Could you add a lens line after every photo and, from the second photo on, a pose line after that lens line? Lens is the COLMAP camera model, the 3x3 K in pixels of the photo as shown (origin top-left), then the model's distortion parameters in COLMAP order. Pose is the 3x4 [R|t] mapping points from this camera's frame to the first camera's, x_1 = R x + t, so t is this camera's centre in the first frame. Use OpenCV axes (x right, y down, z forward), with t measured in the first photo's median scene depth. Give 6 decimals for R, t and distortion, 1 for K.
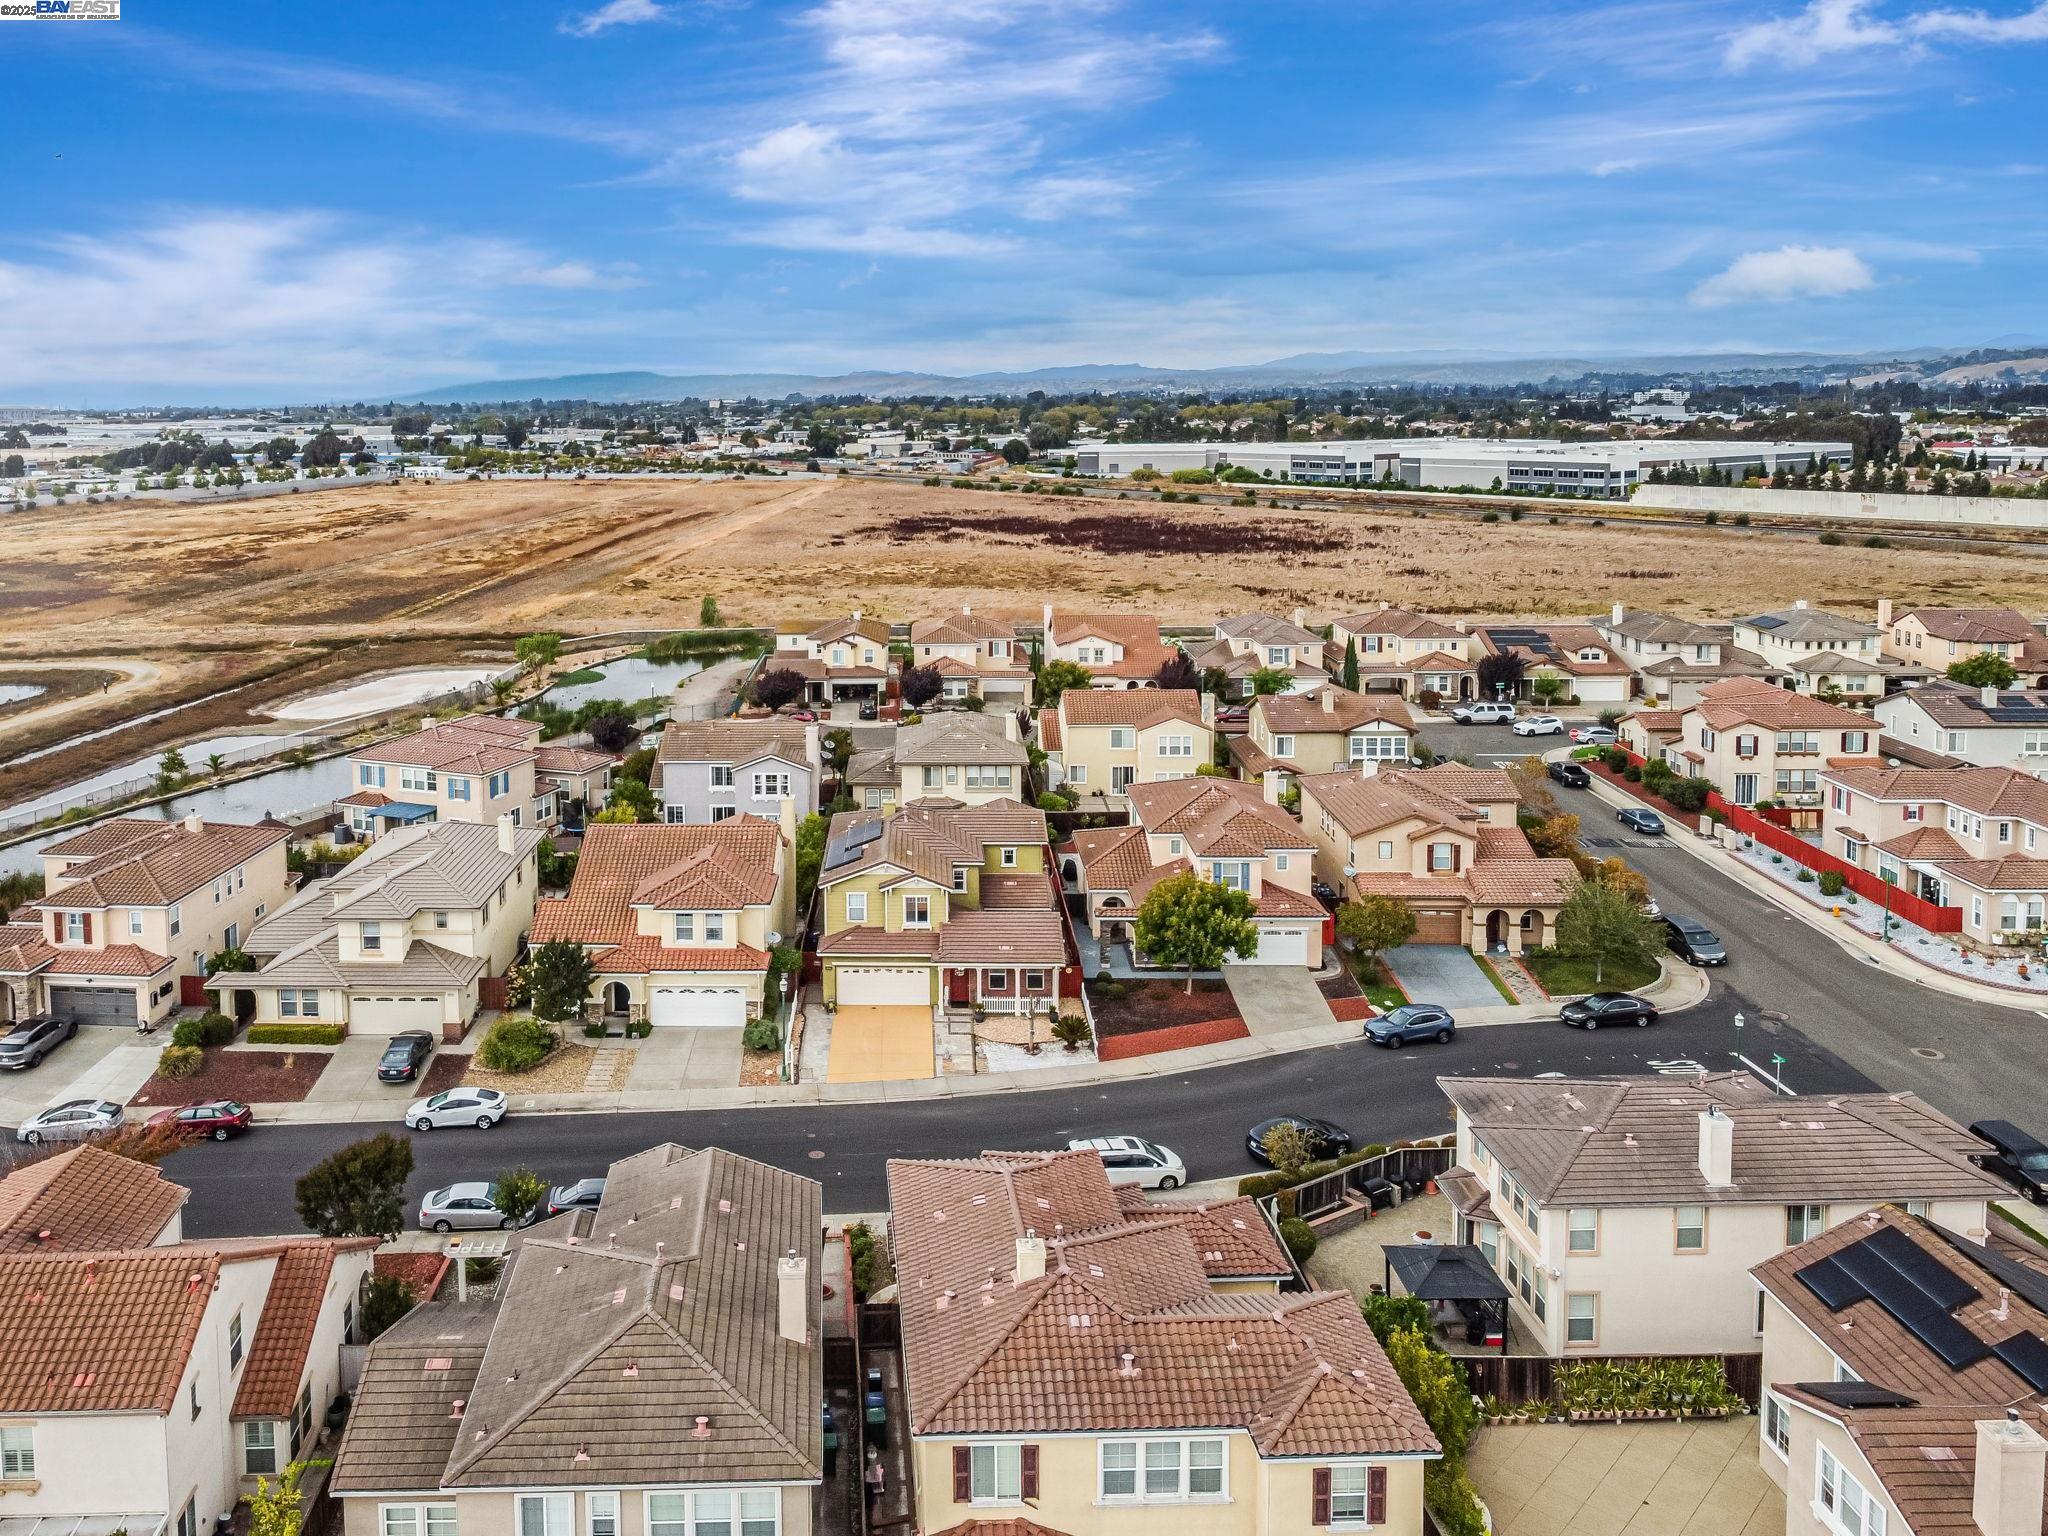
lens RADIAL K [[1614.7, 0, 851.3], [0, 1614.7, 577.8], [0, 0, 1]] dist [0.000015, -0.003502]
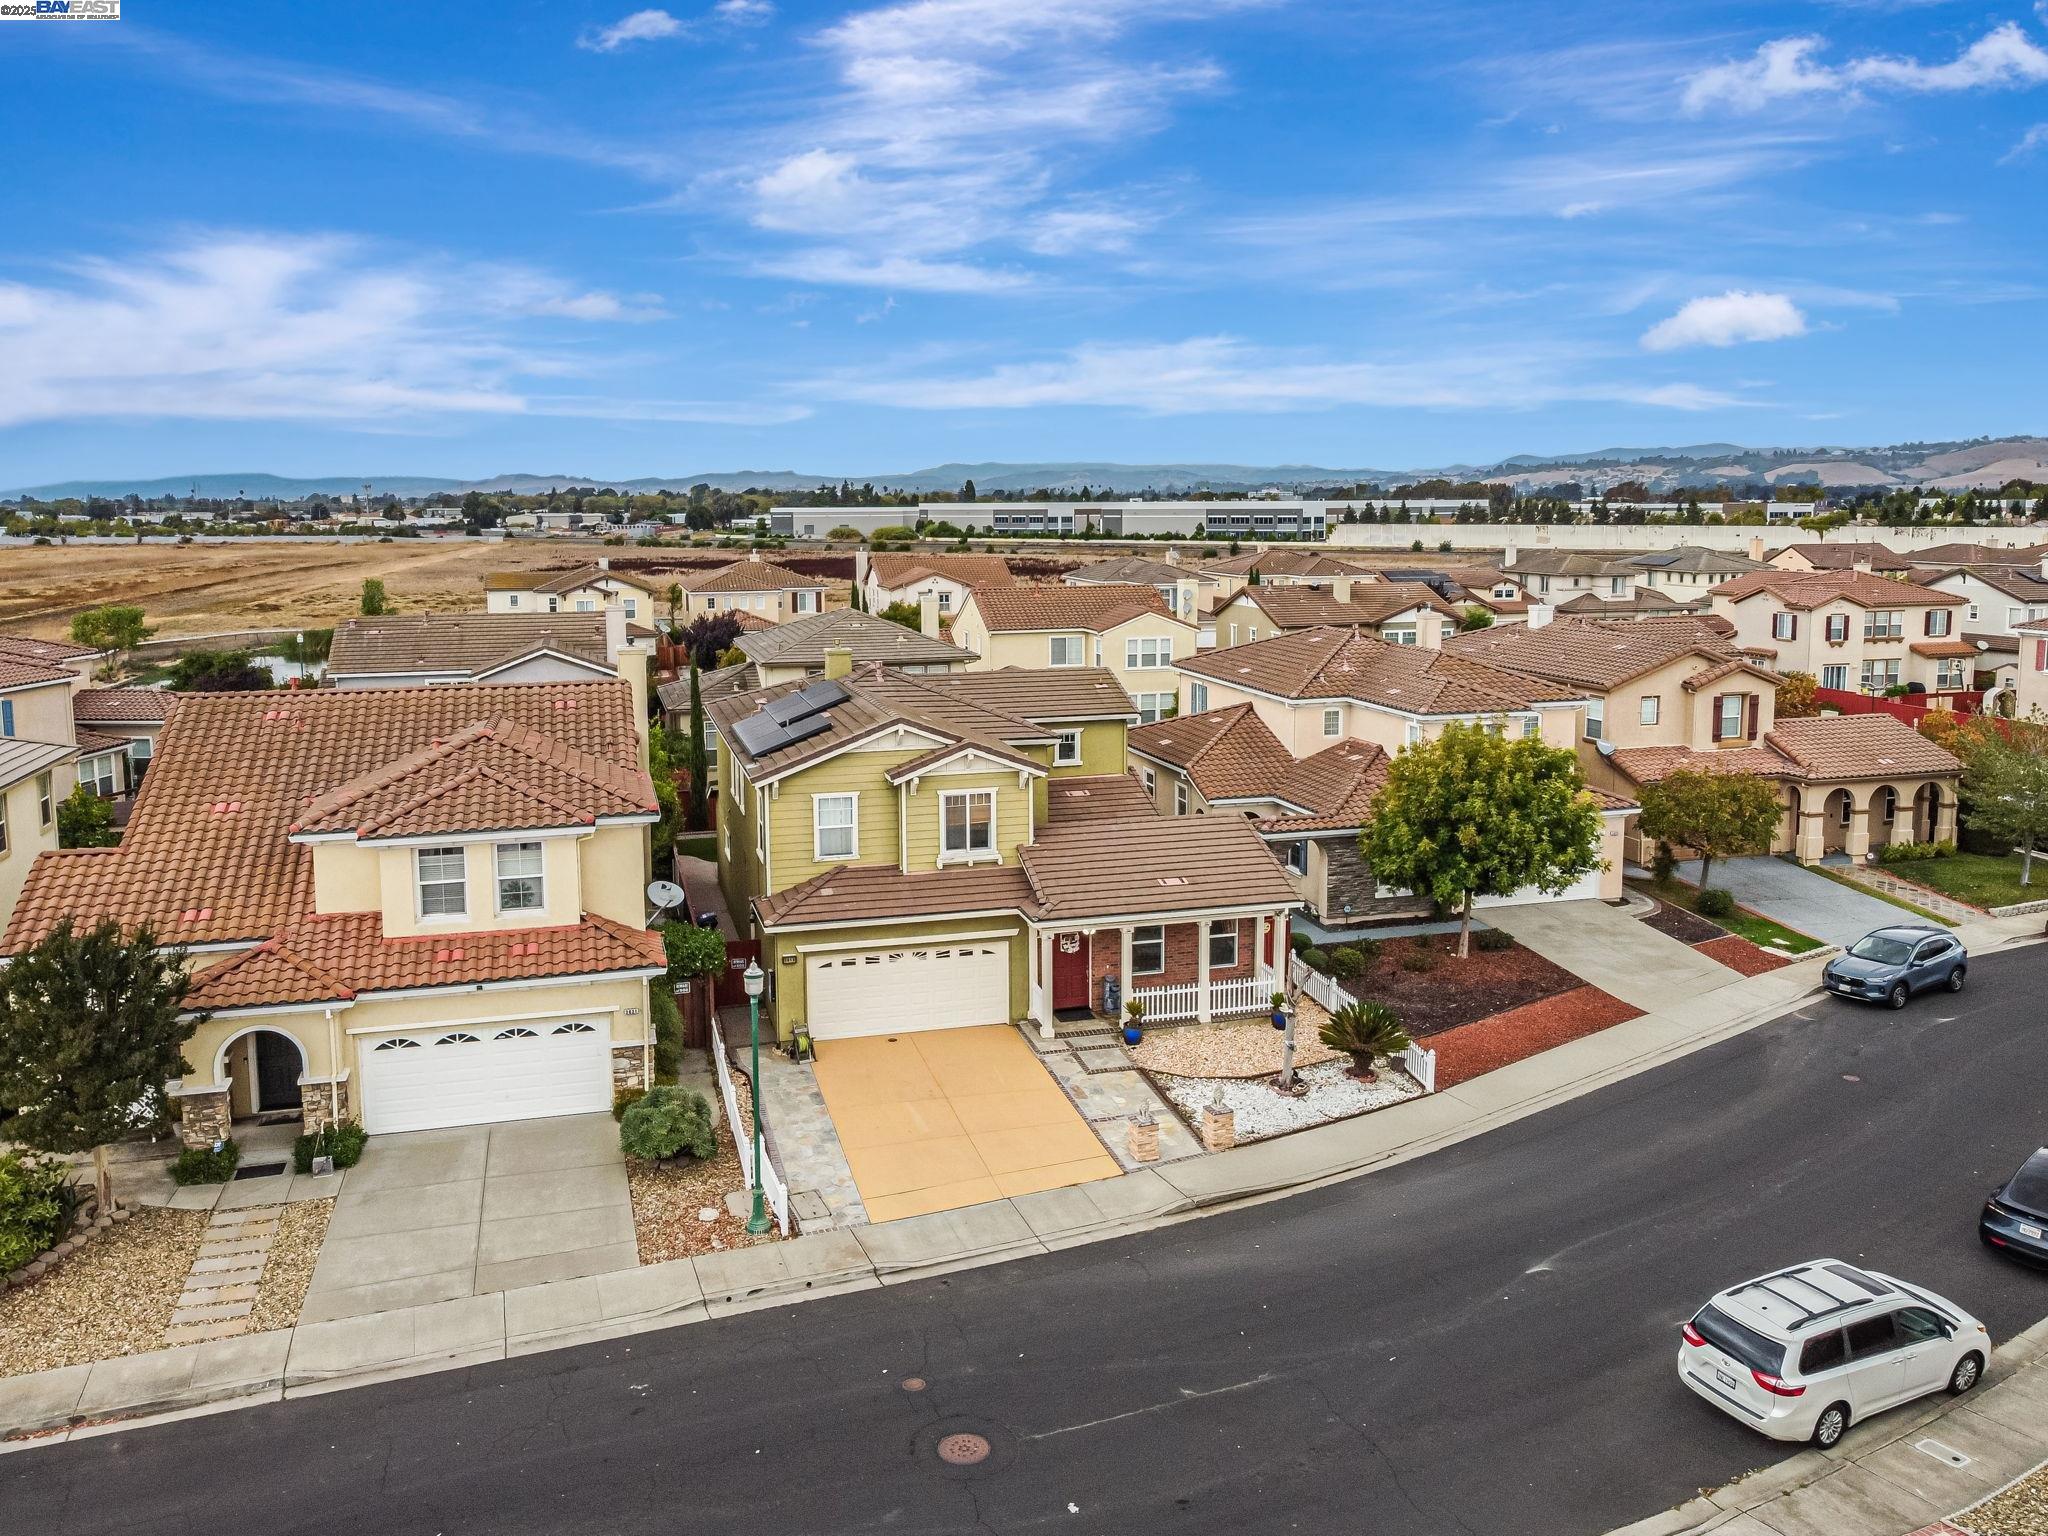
lens RADIAL K [[1571.3, 0, 1023.9], [0, 1571.3, 729.0], [0, 0, 1]] dist [0.004996, -0.004294]
pose [[0.949348, -0.038385, 0.311873, -0.058529], [0.029133, 0.998988, 0.034274, 0.114224], [-0.312873, -0.023453, 0.949505, 0.395145]]
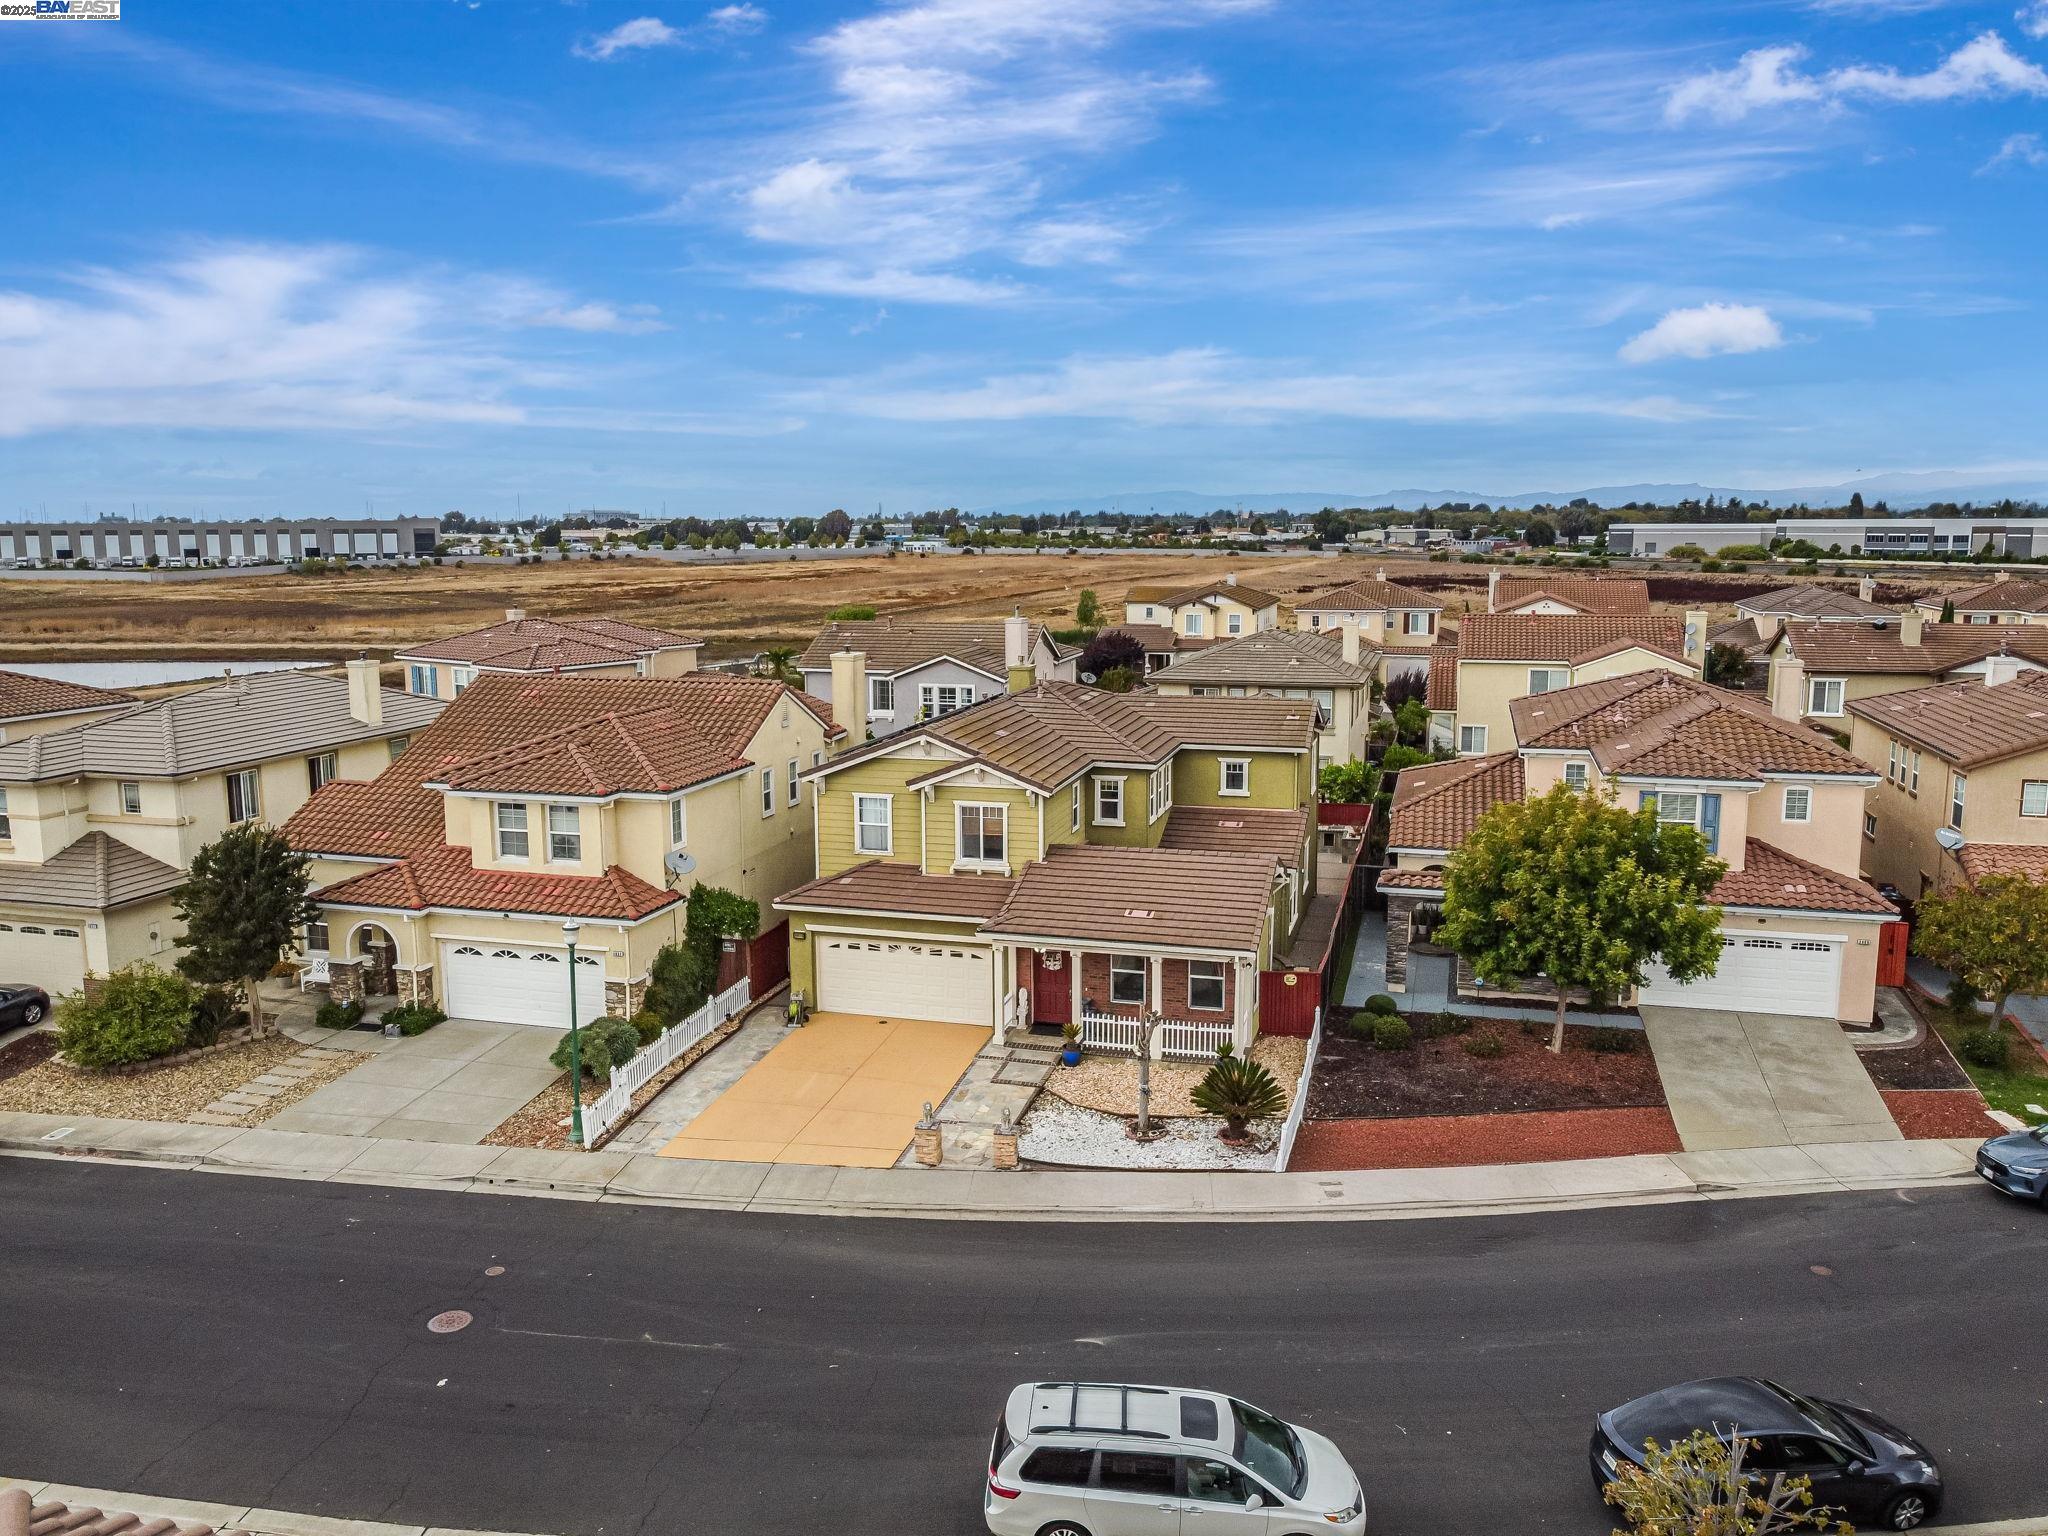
lens RADIAL K [[1549.0, 0, 1024.0], [0, 1549.0, 768.0], [0, 0, 1]] dist [0.004222, -0.012244]
pose [[0.973665, 0.043083, -0.223878, 0.110150], [-0.032184, 0.998123, 0.052106, 0.111934], [0.225702, -0.043528, 0.973223, 0.378530]]
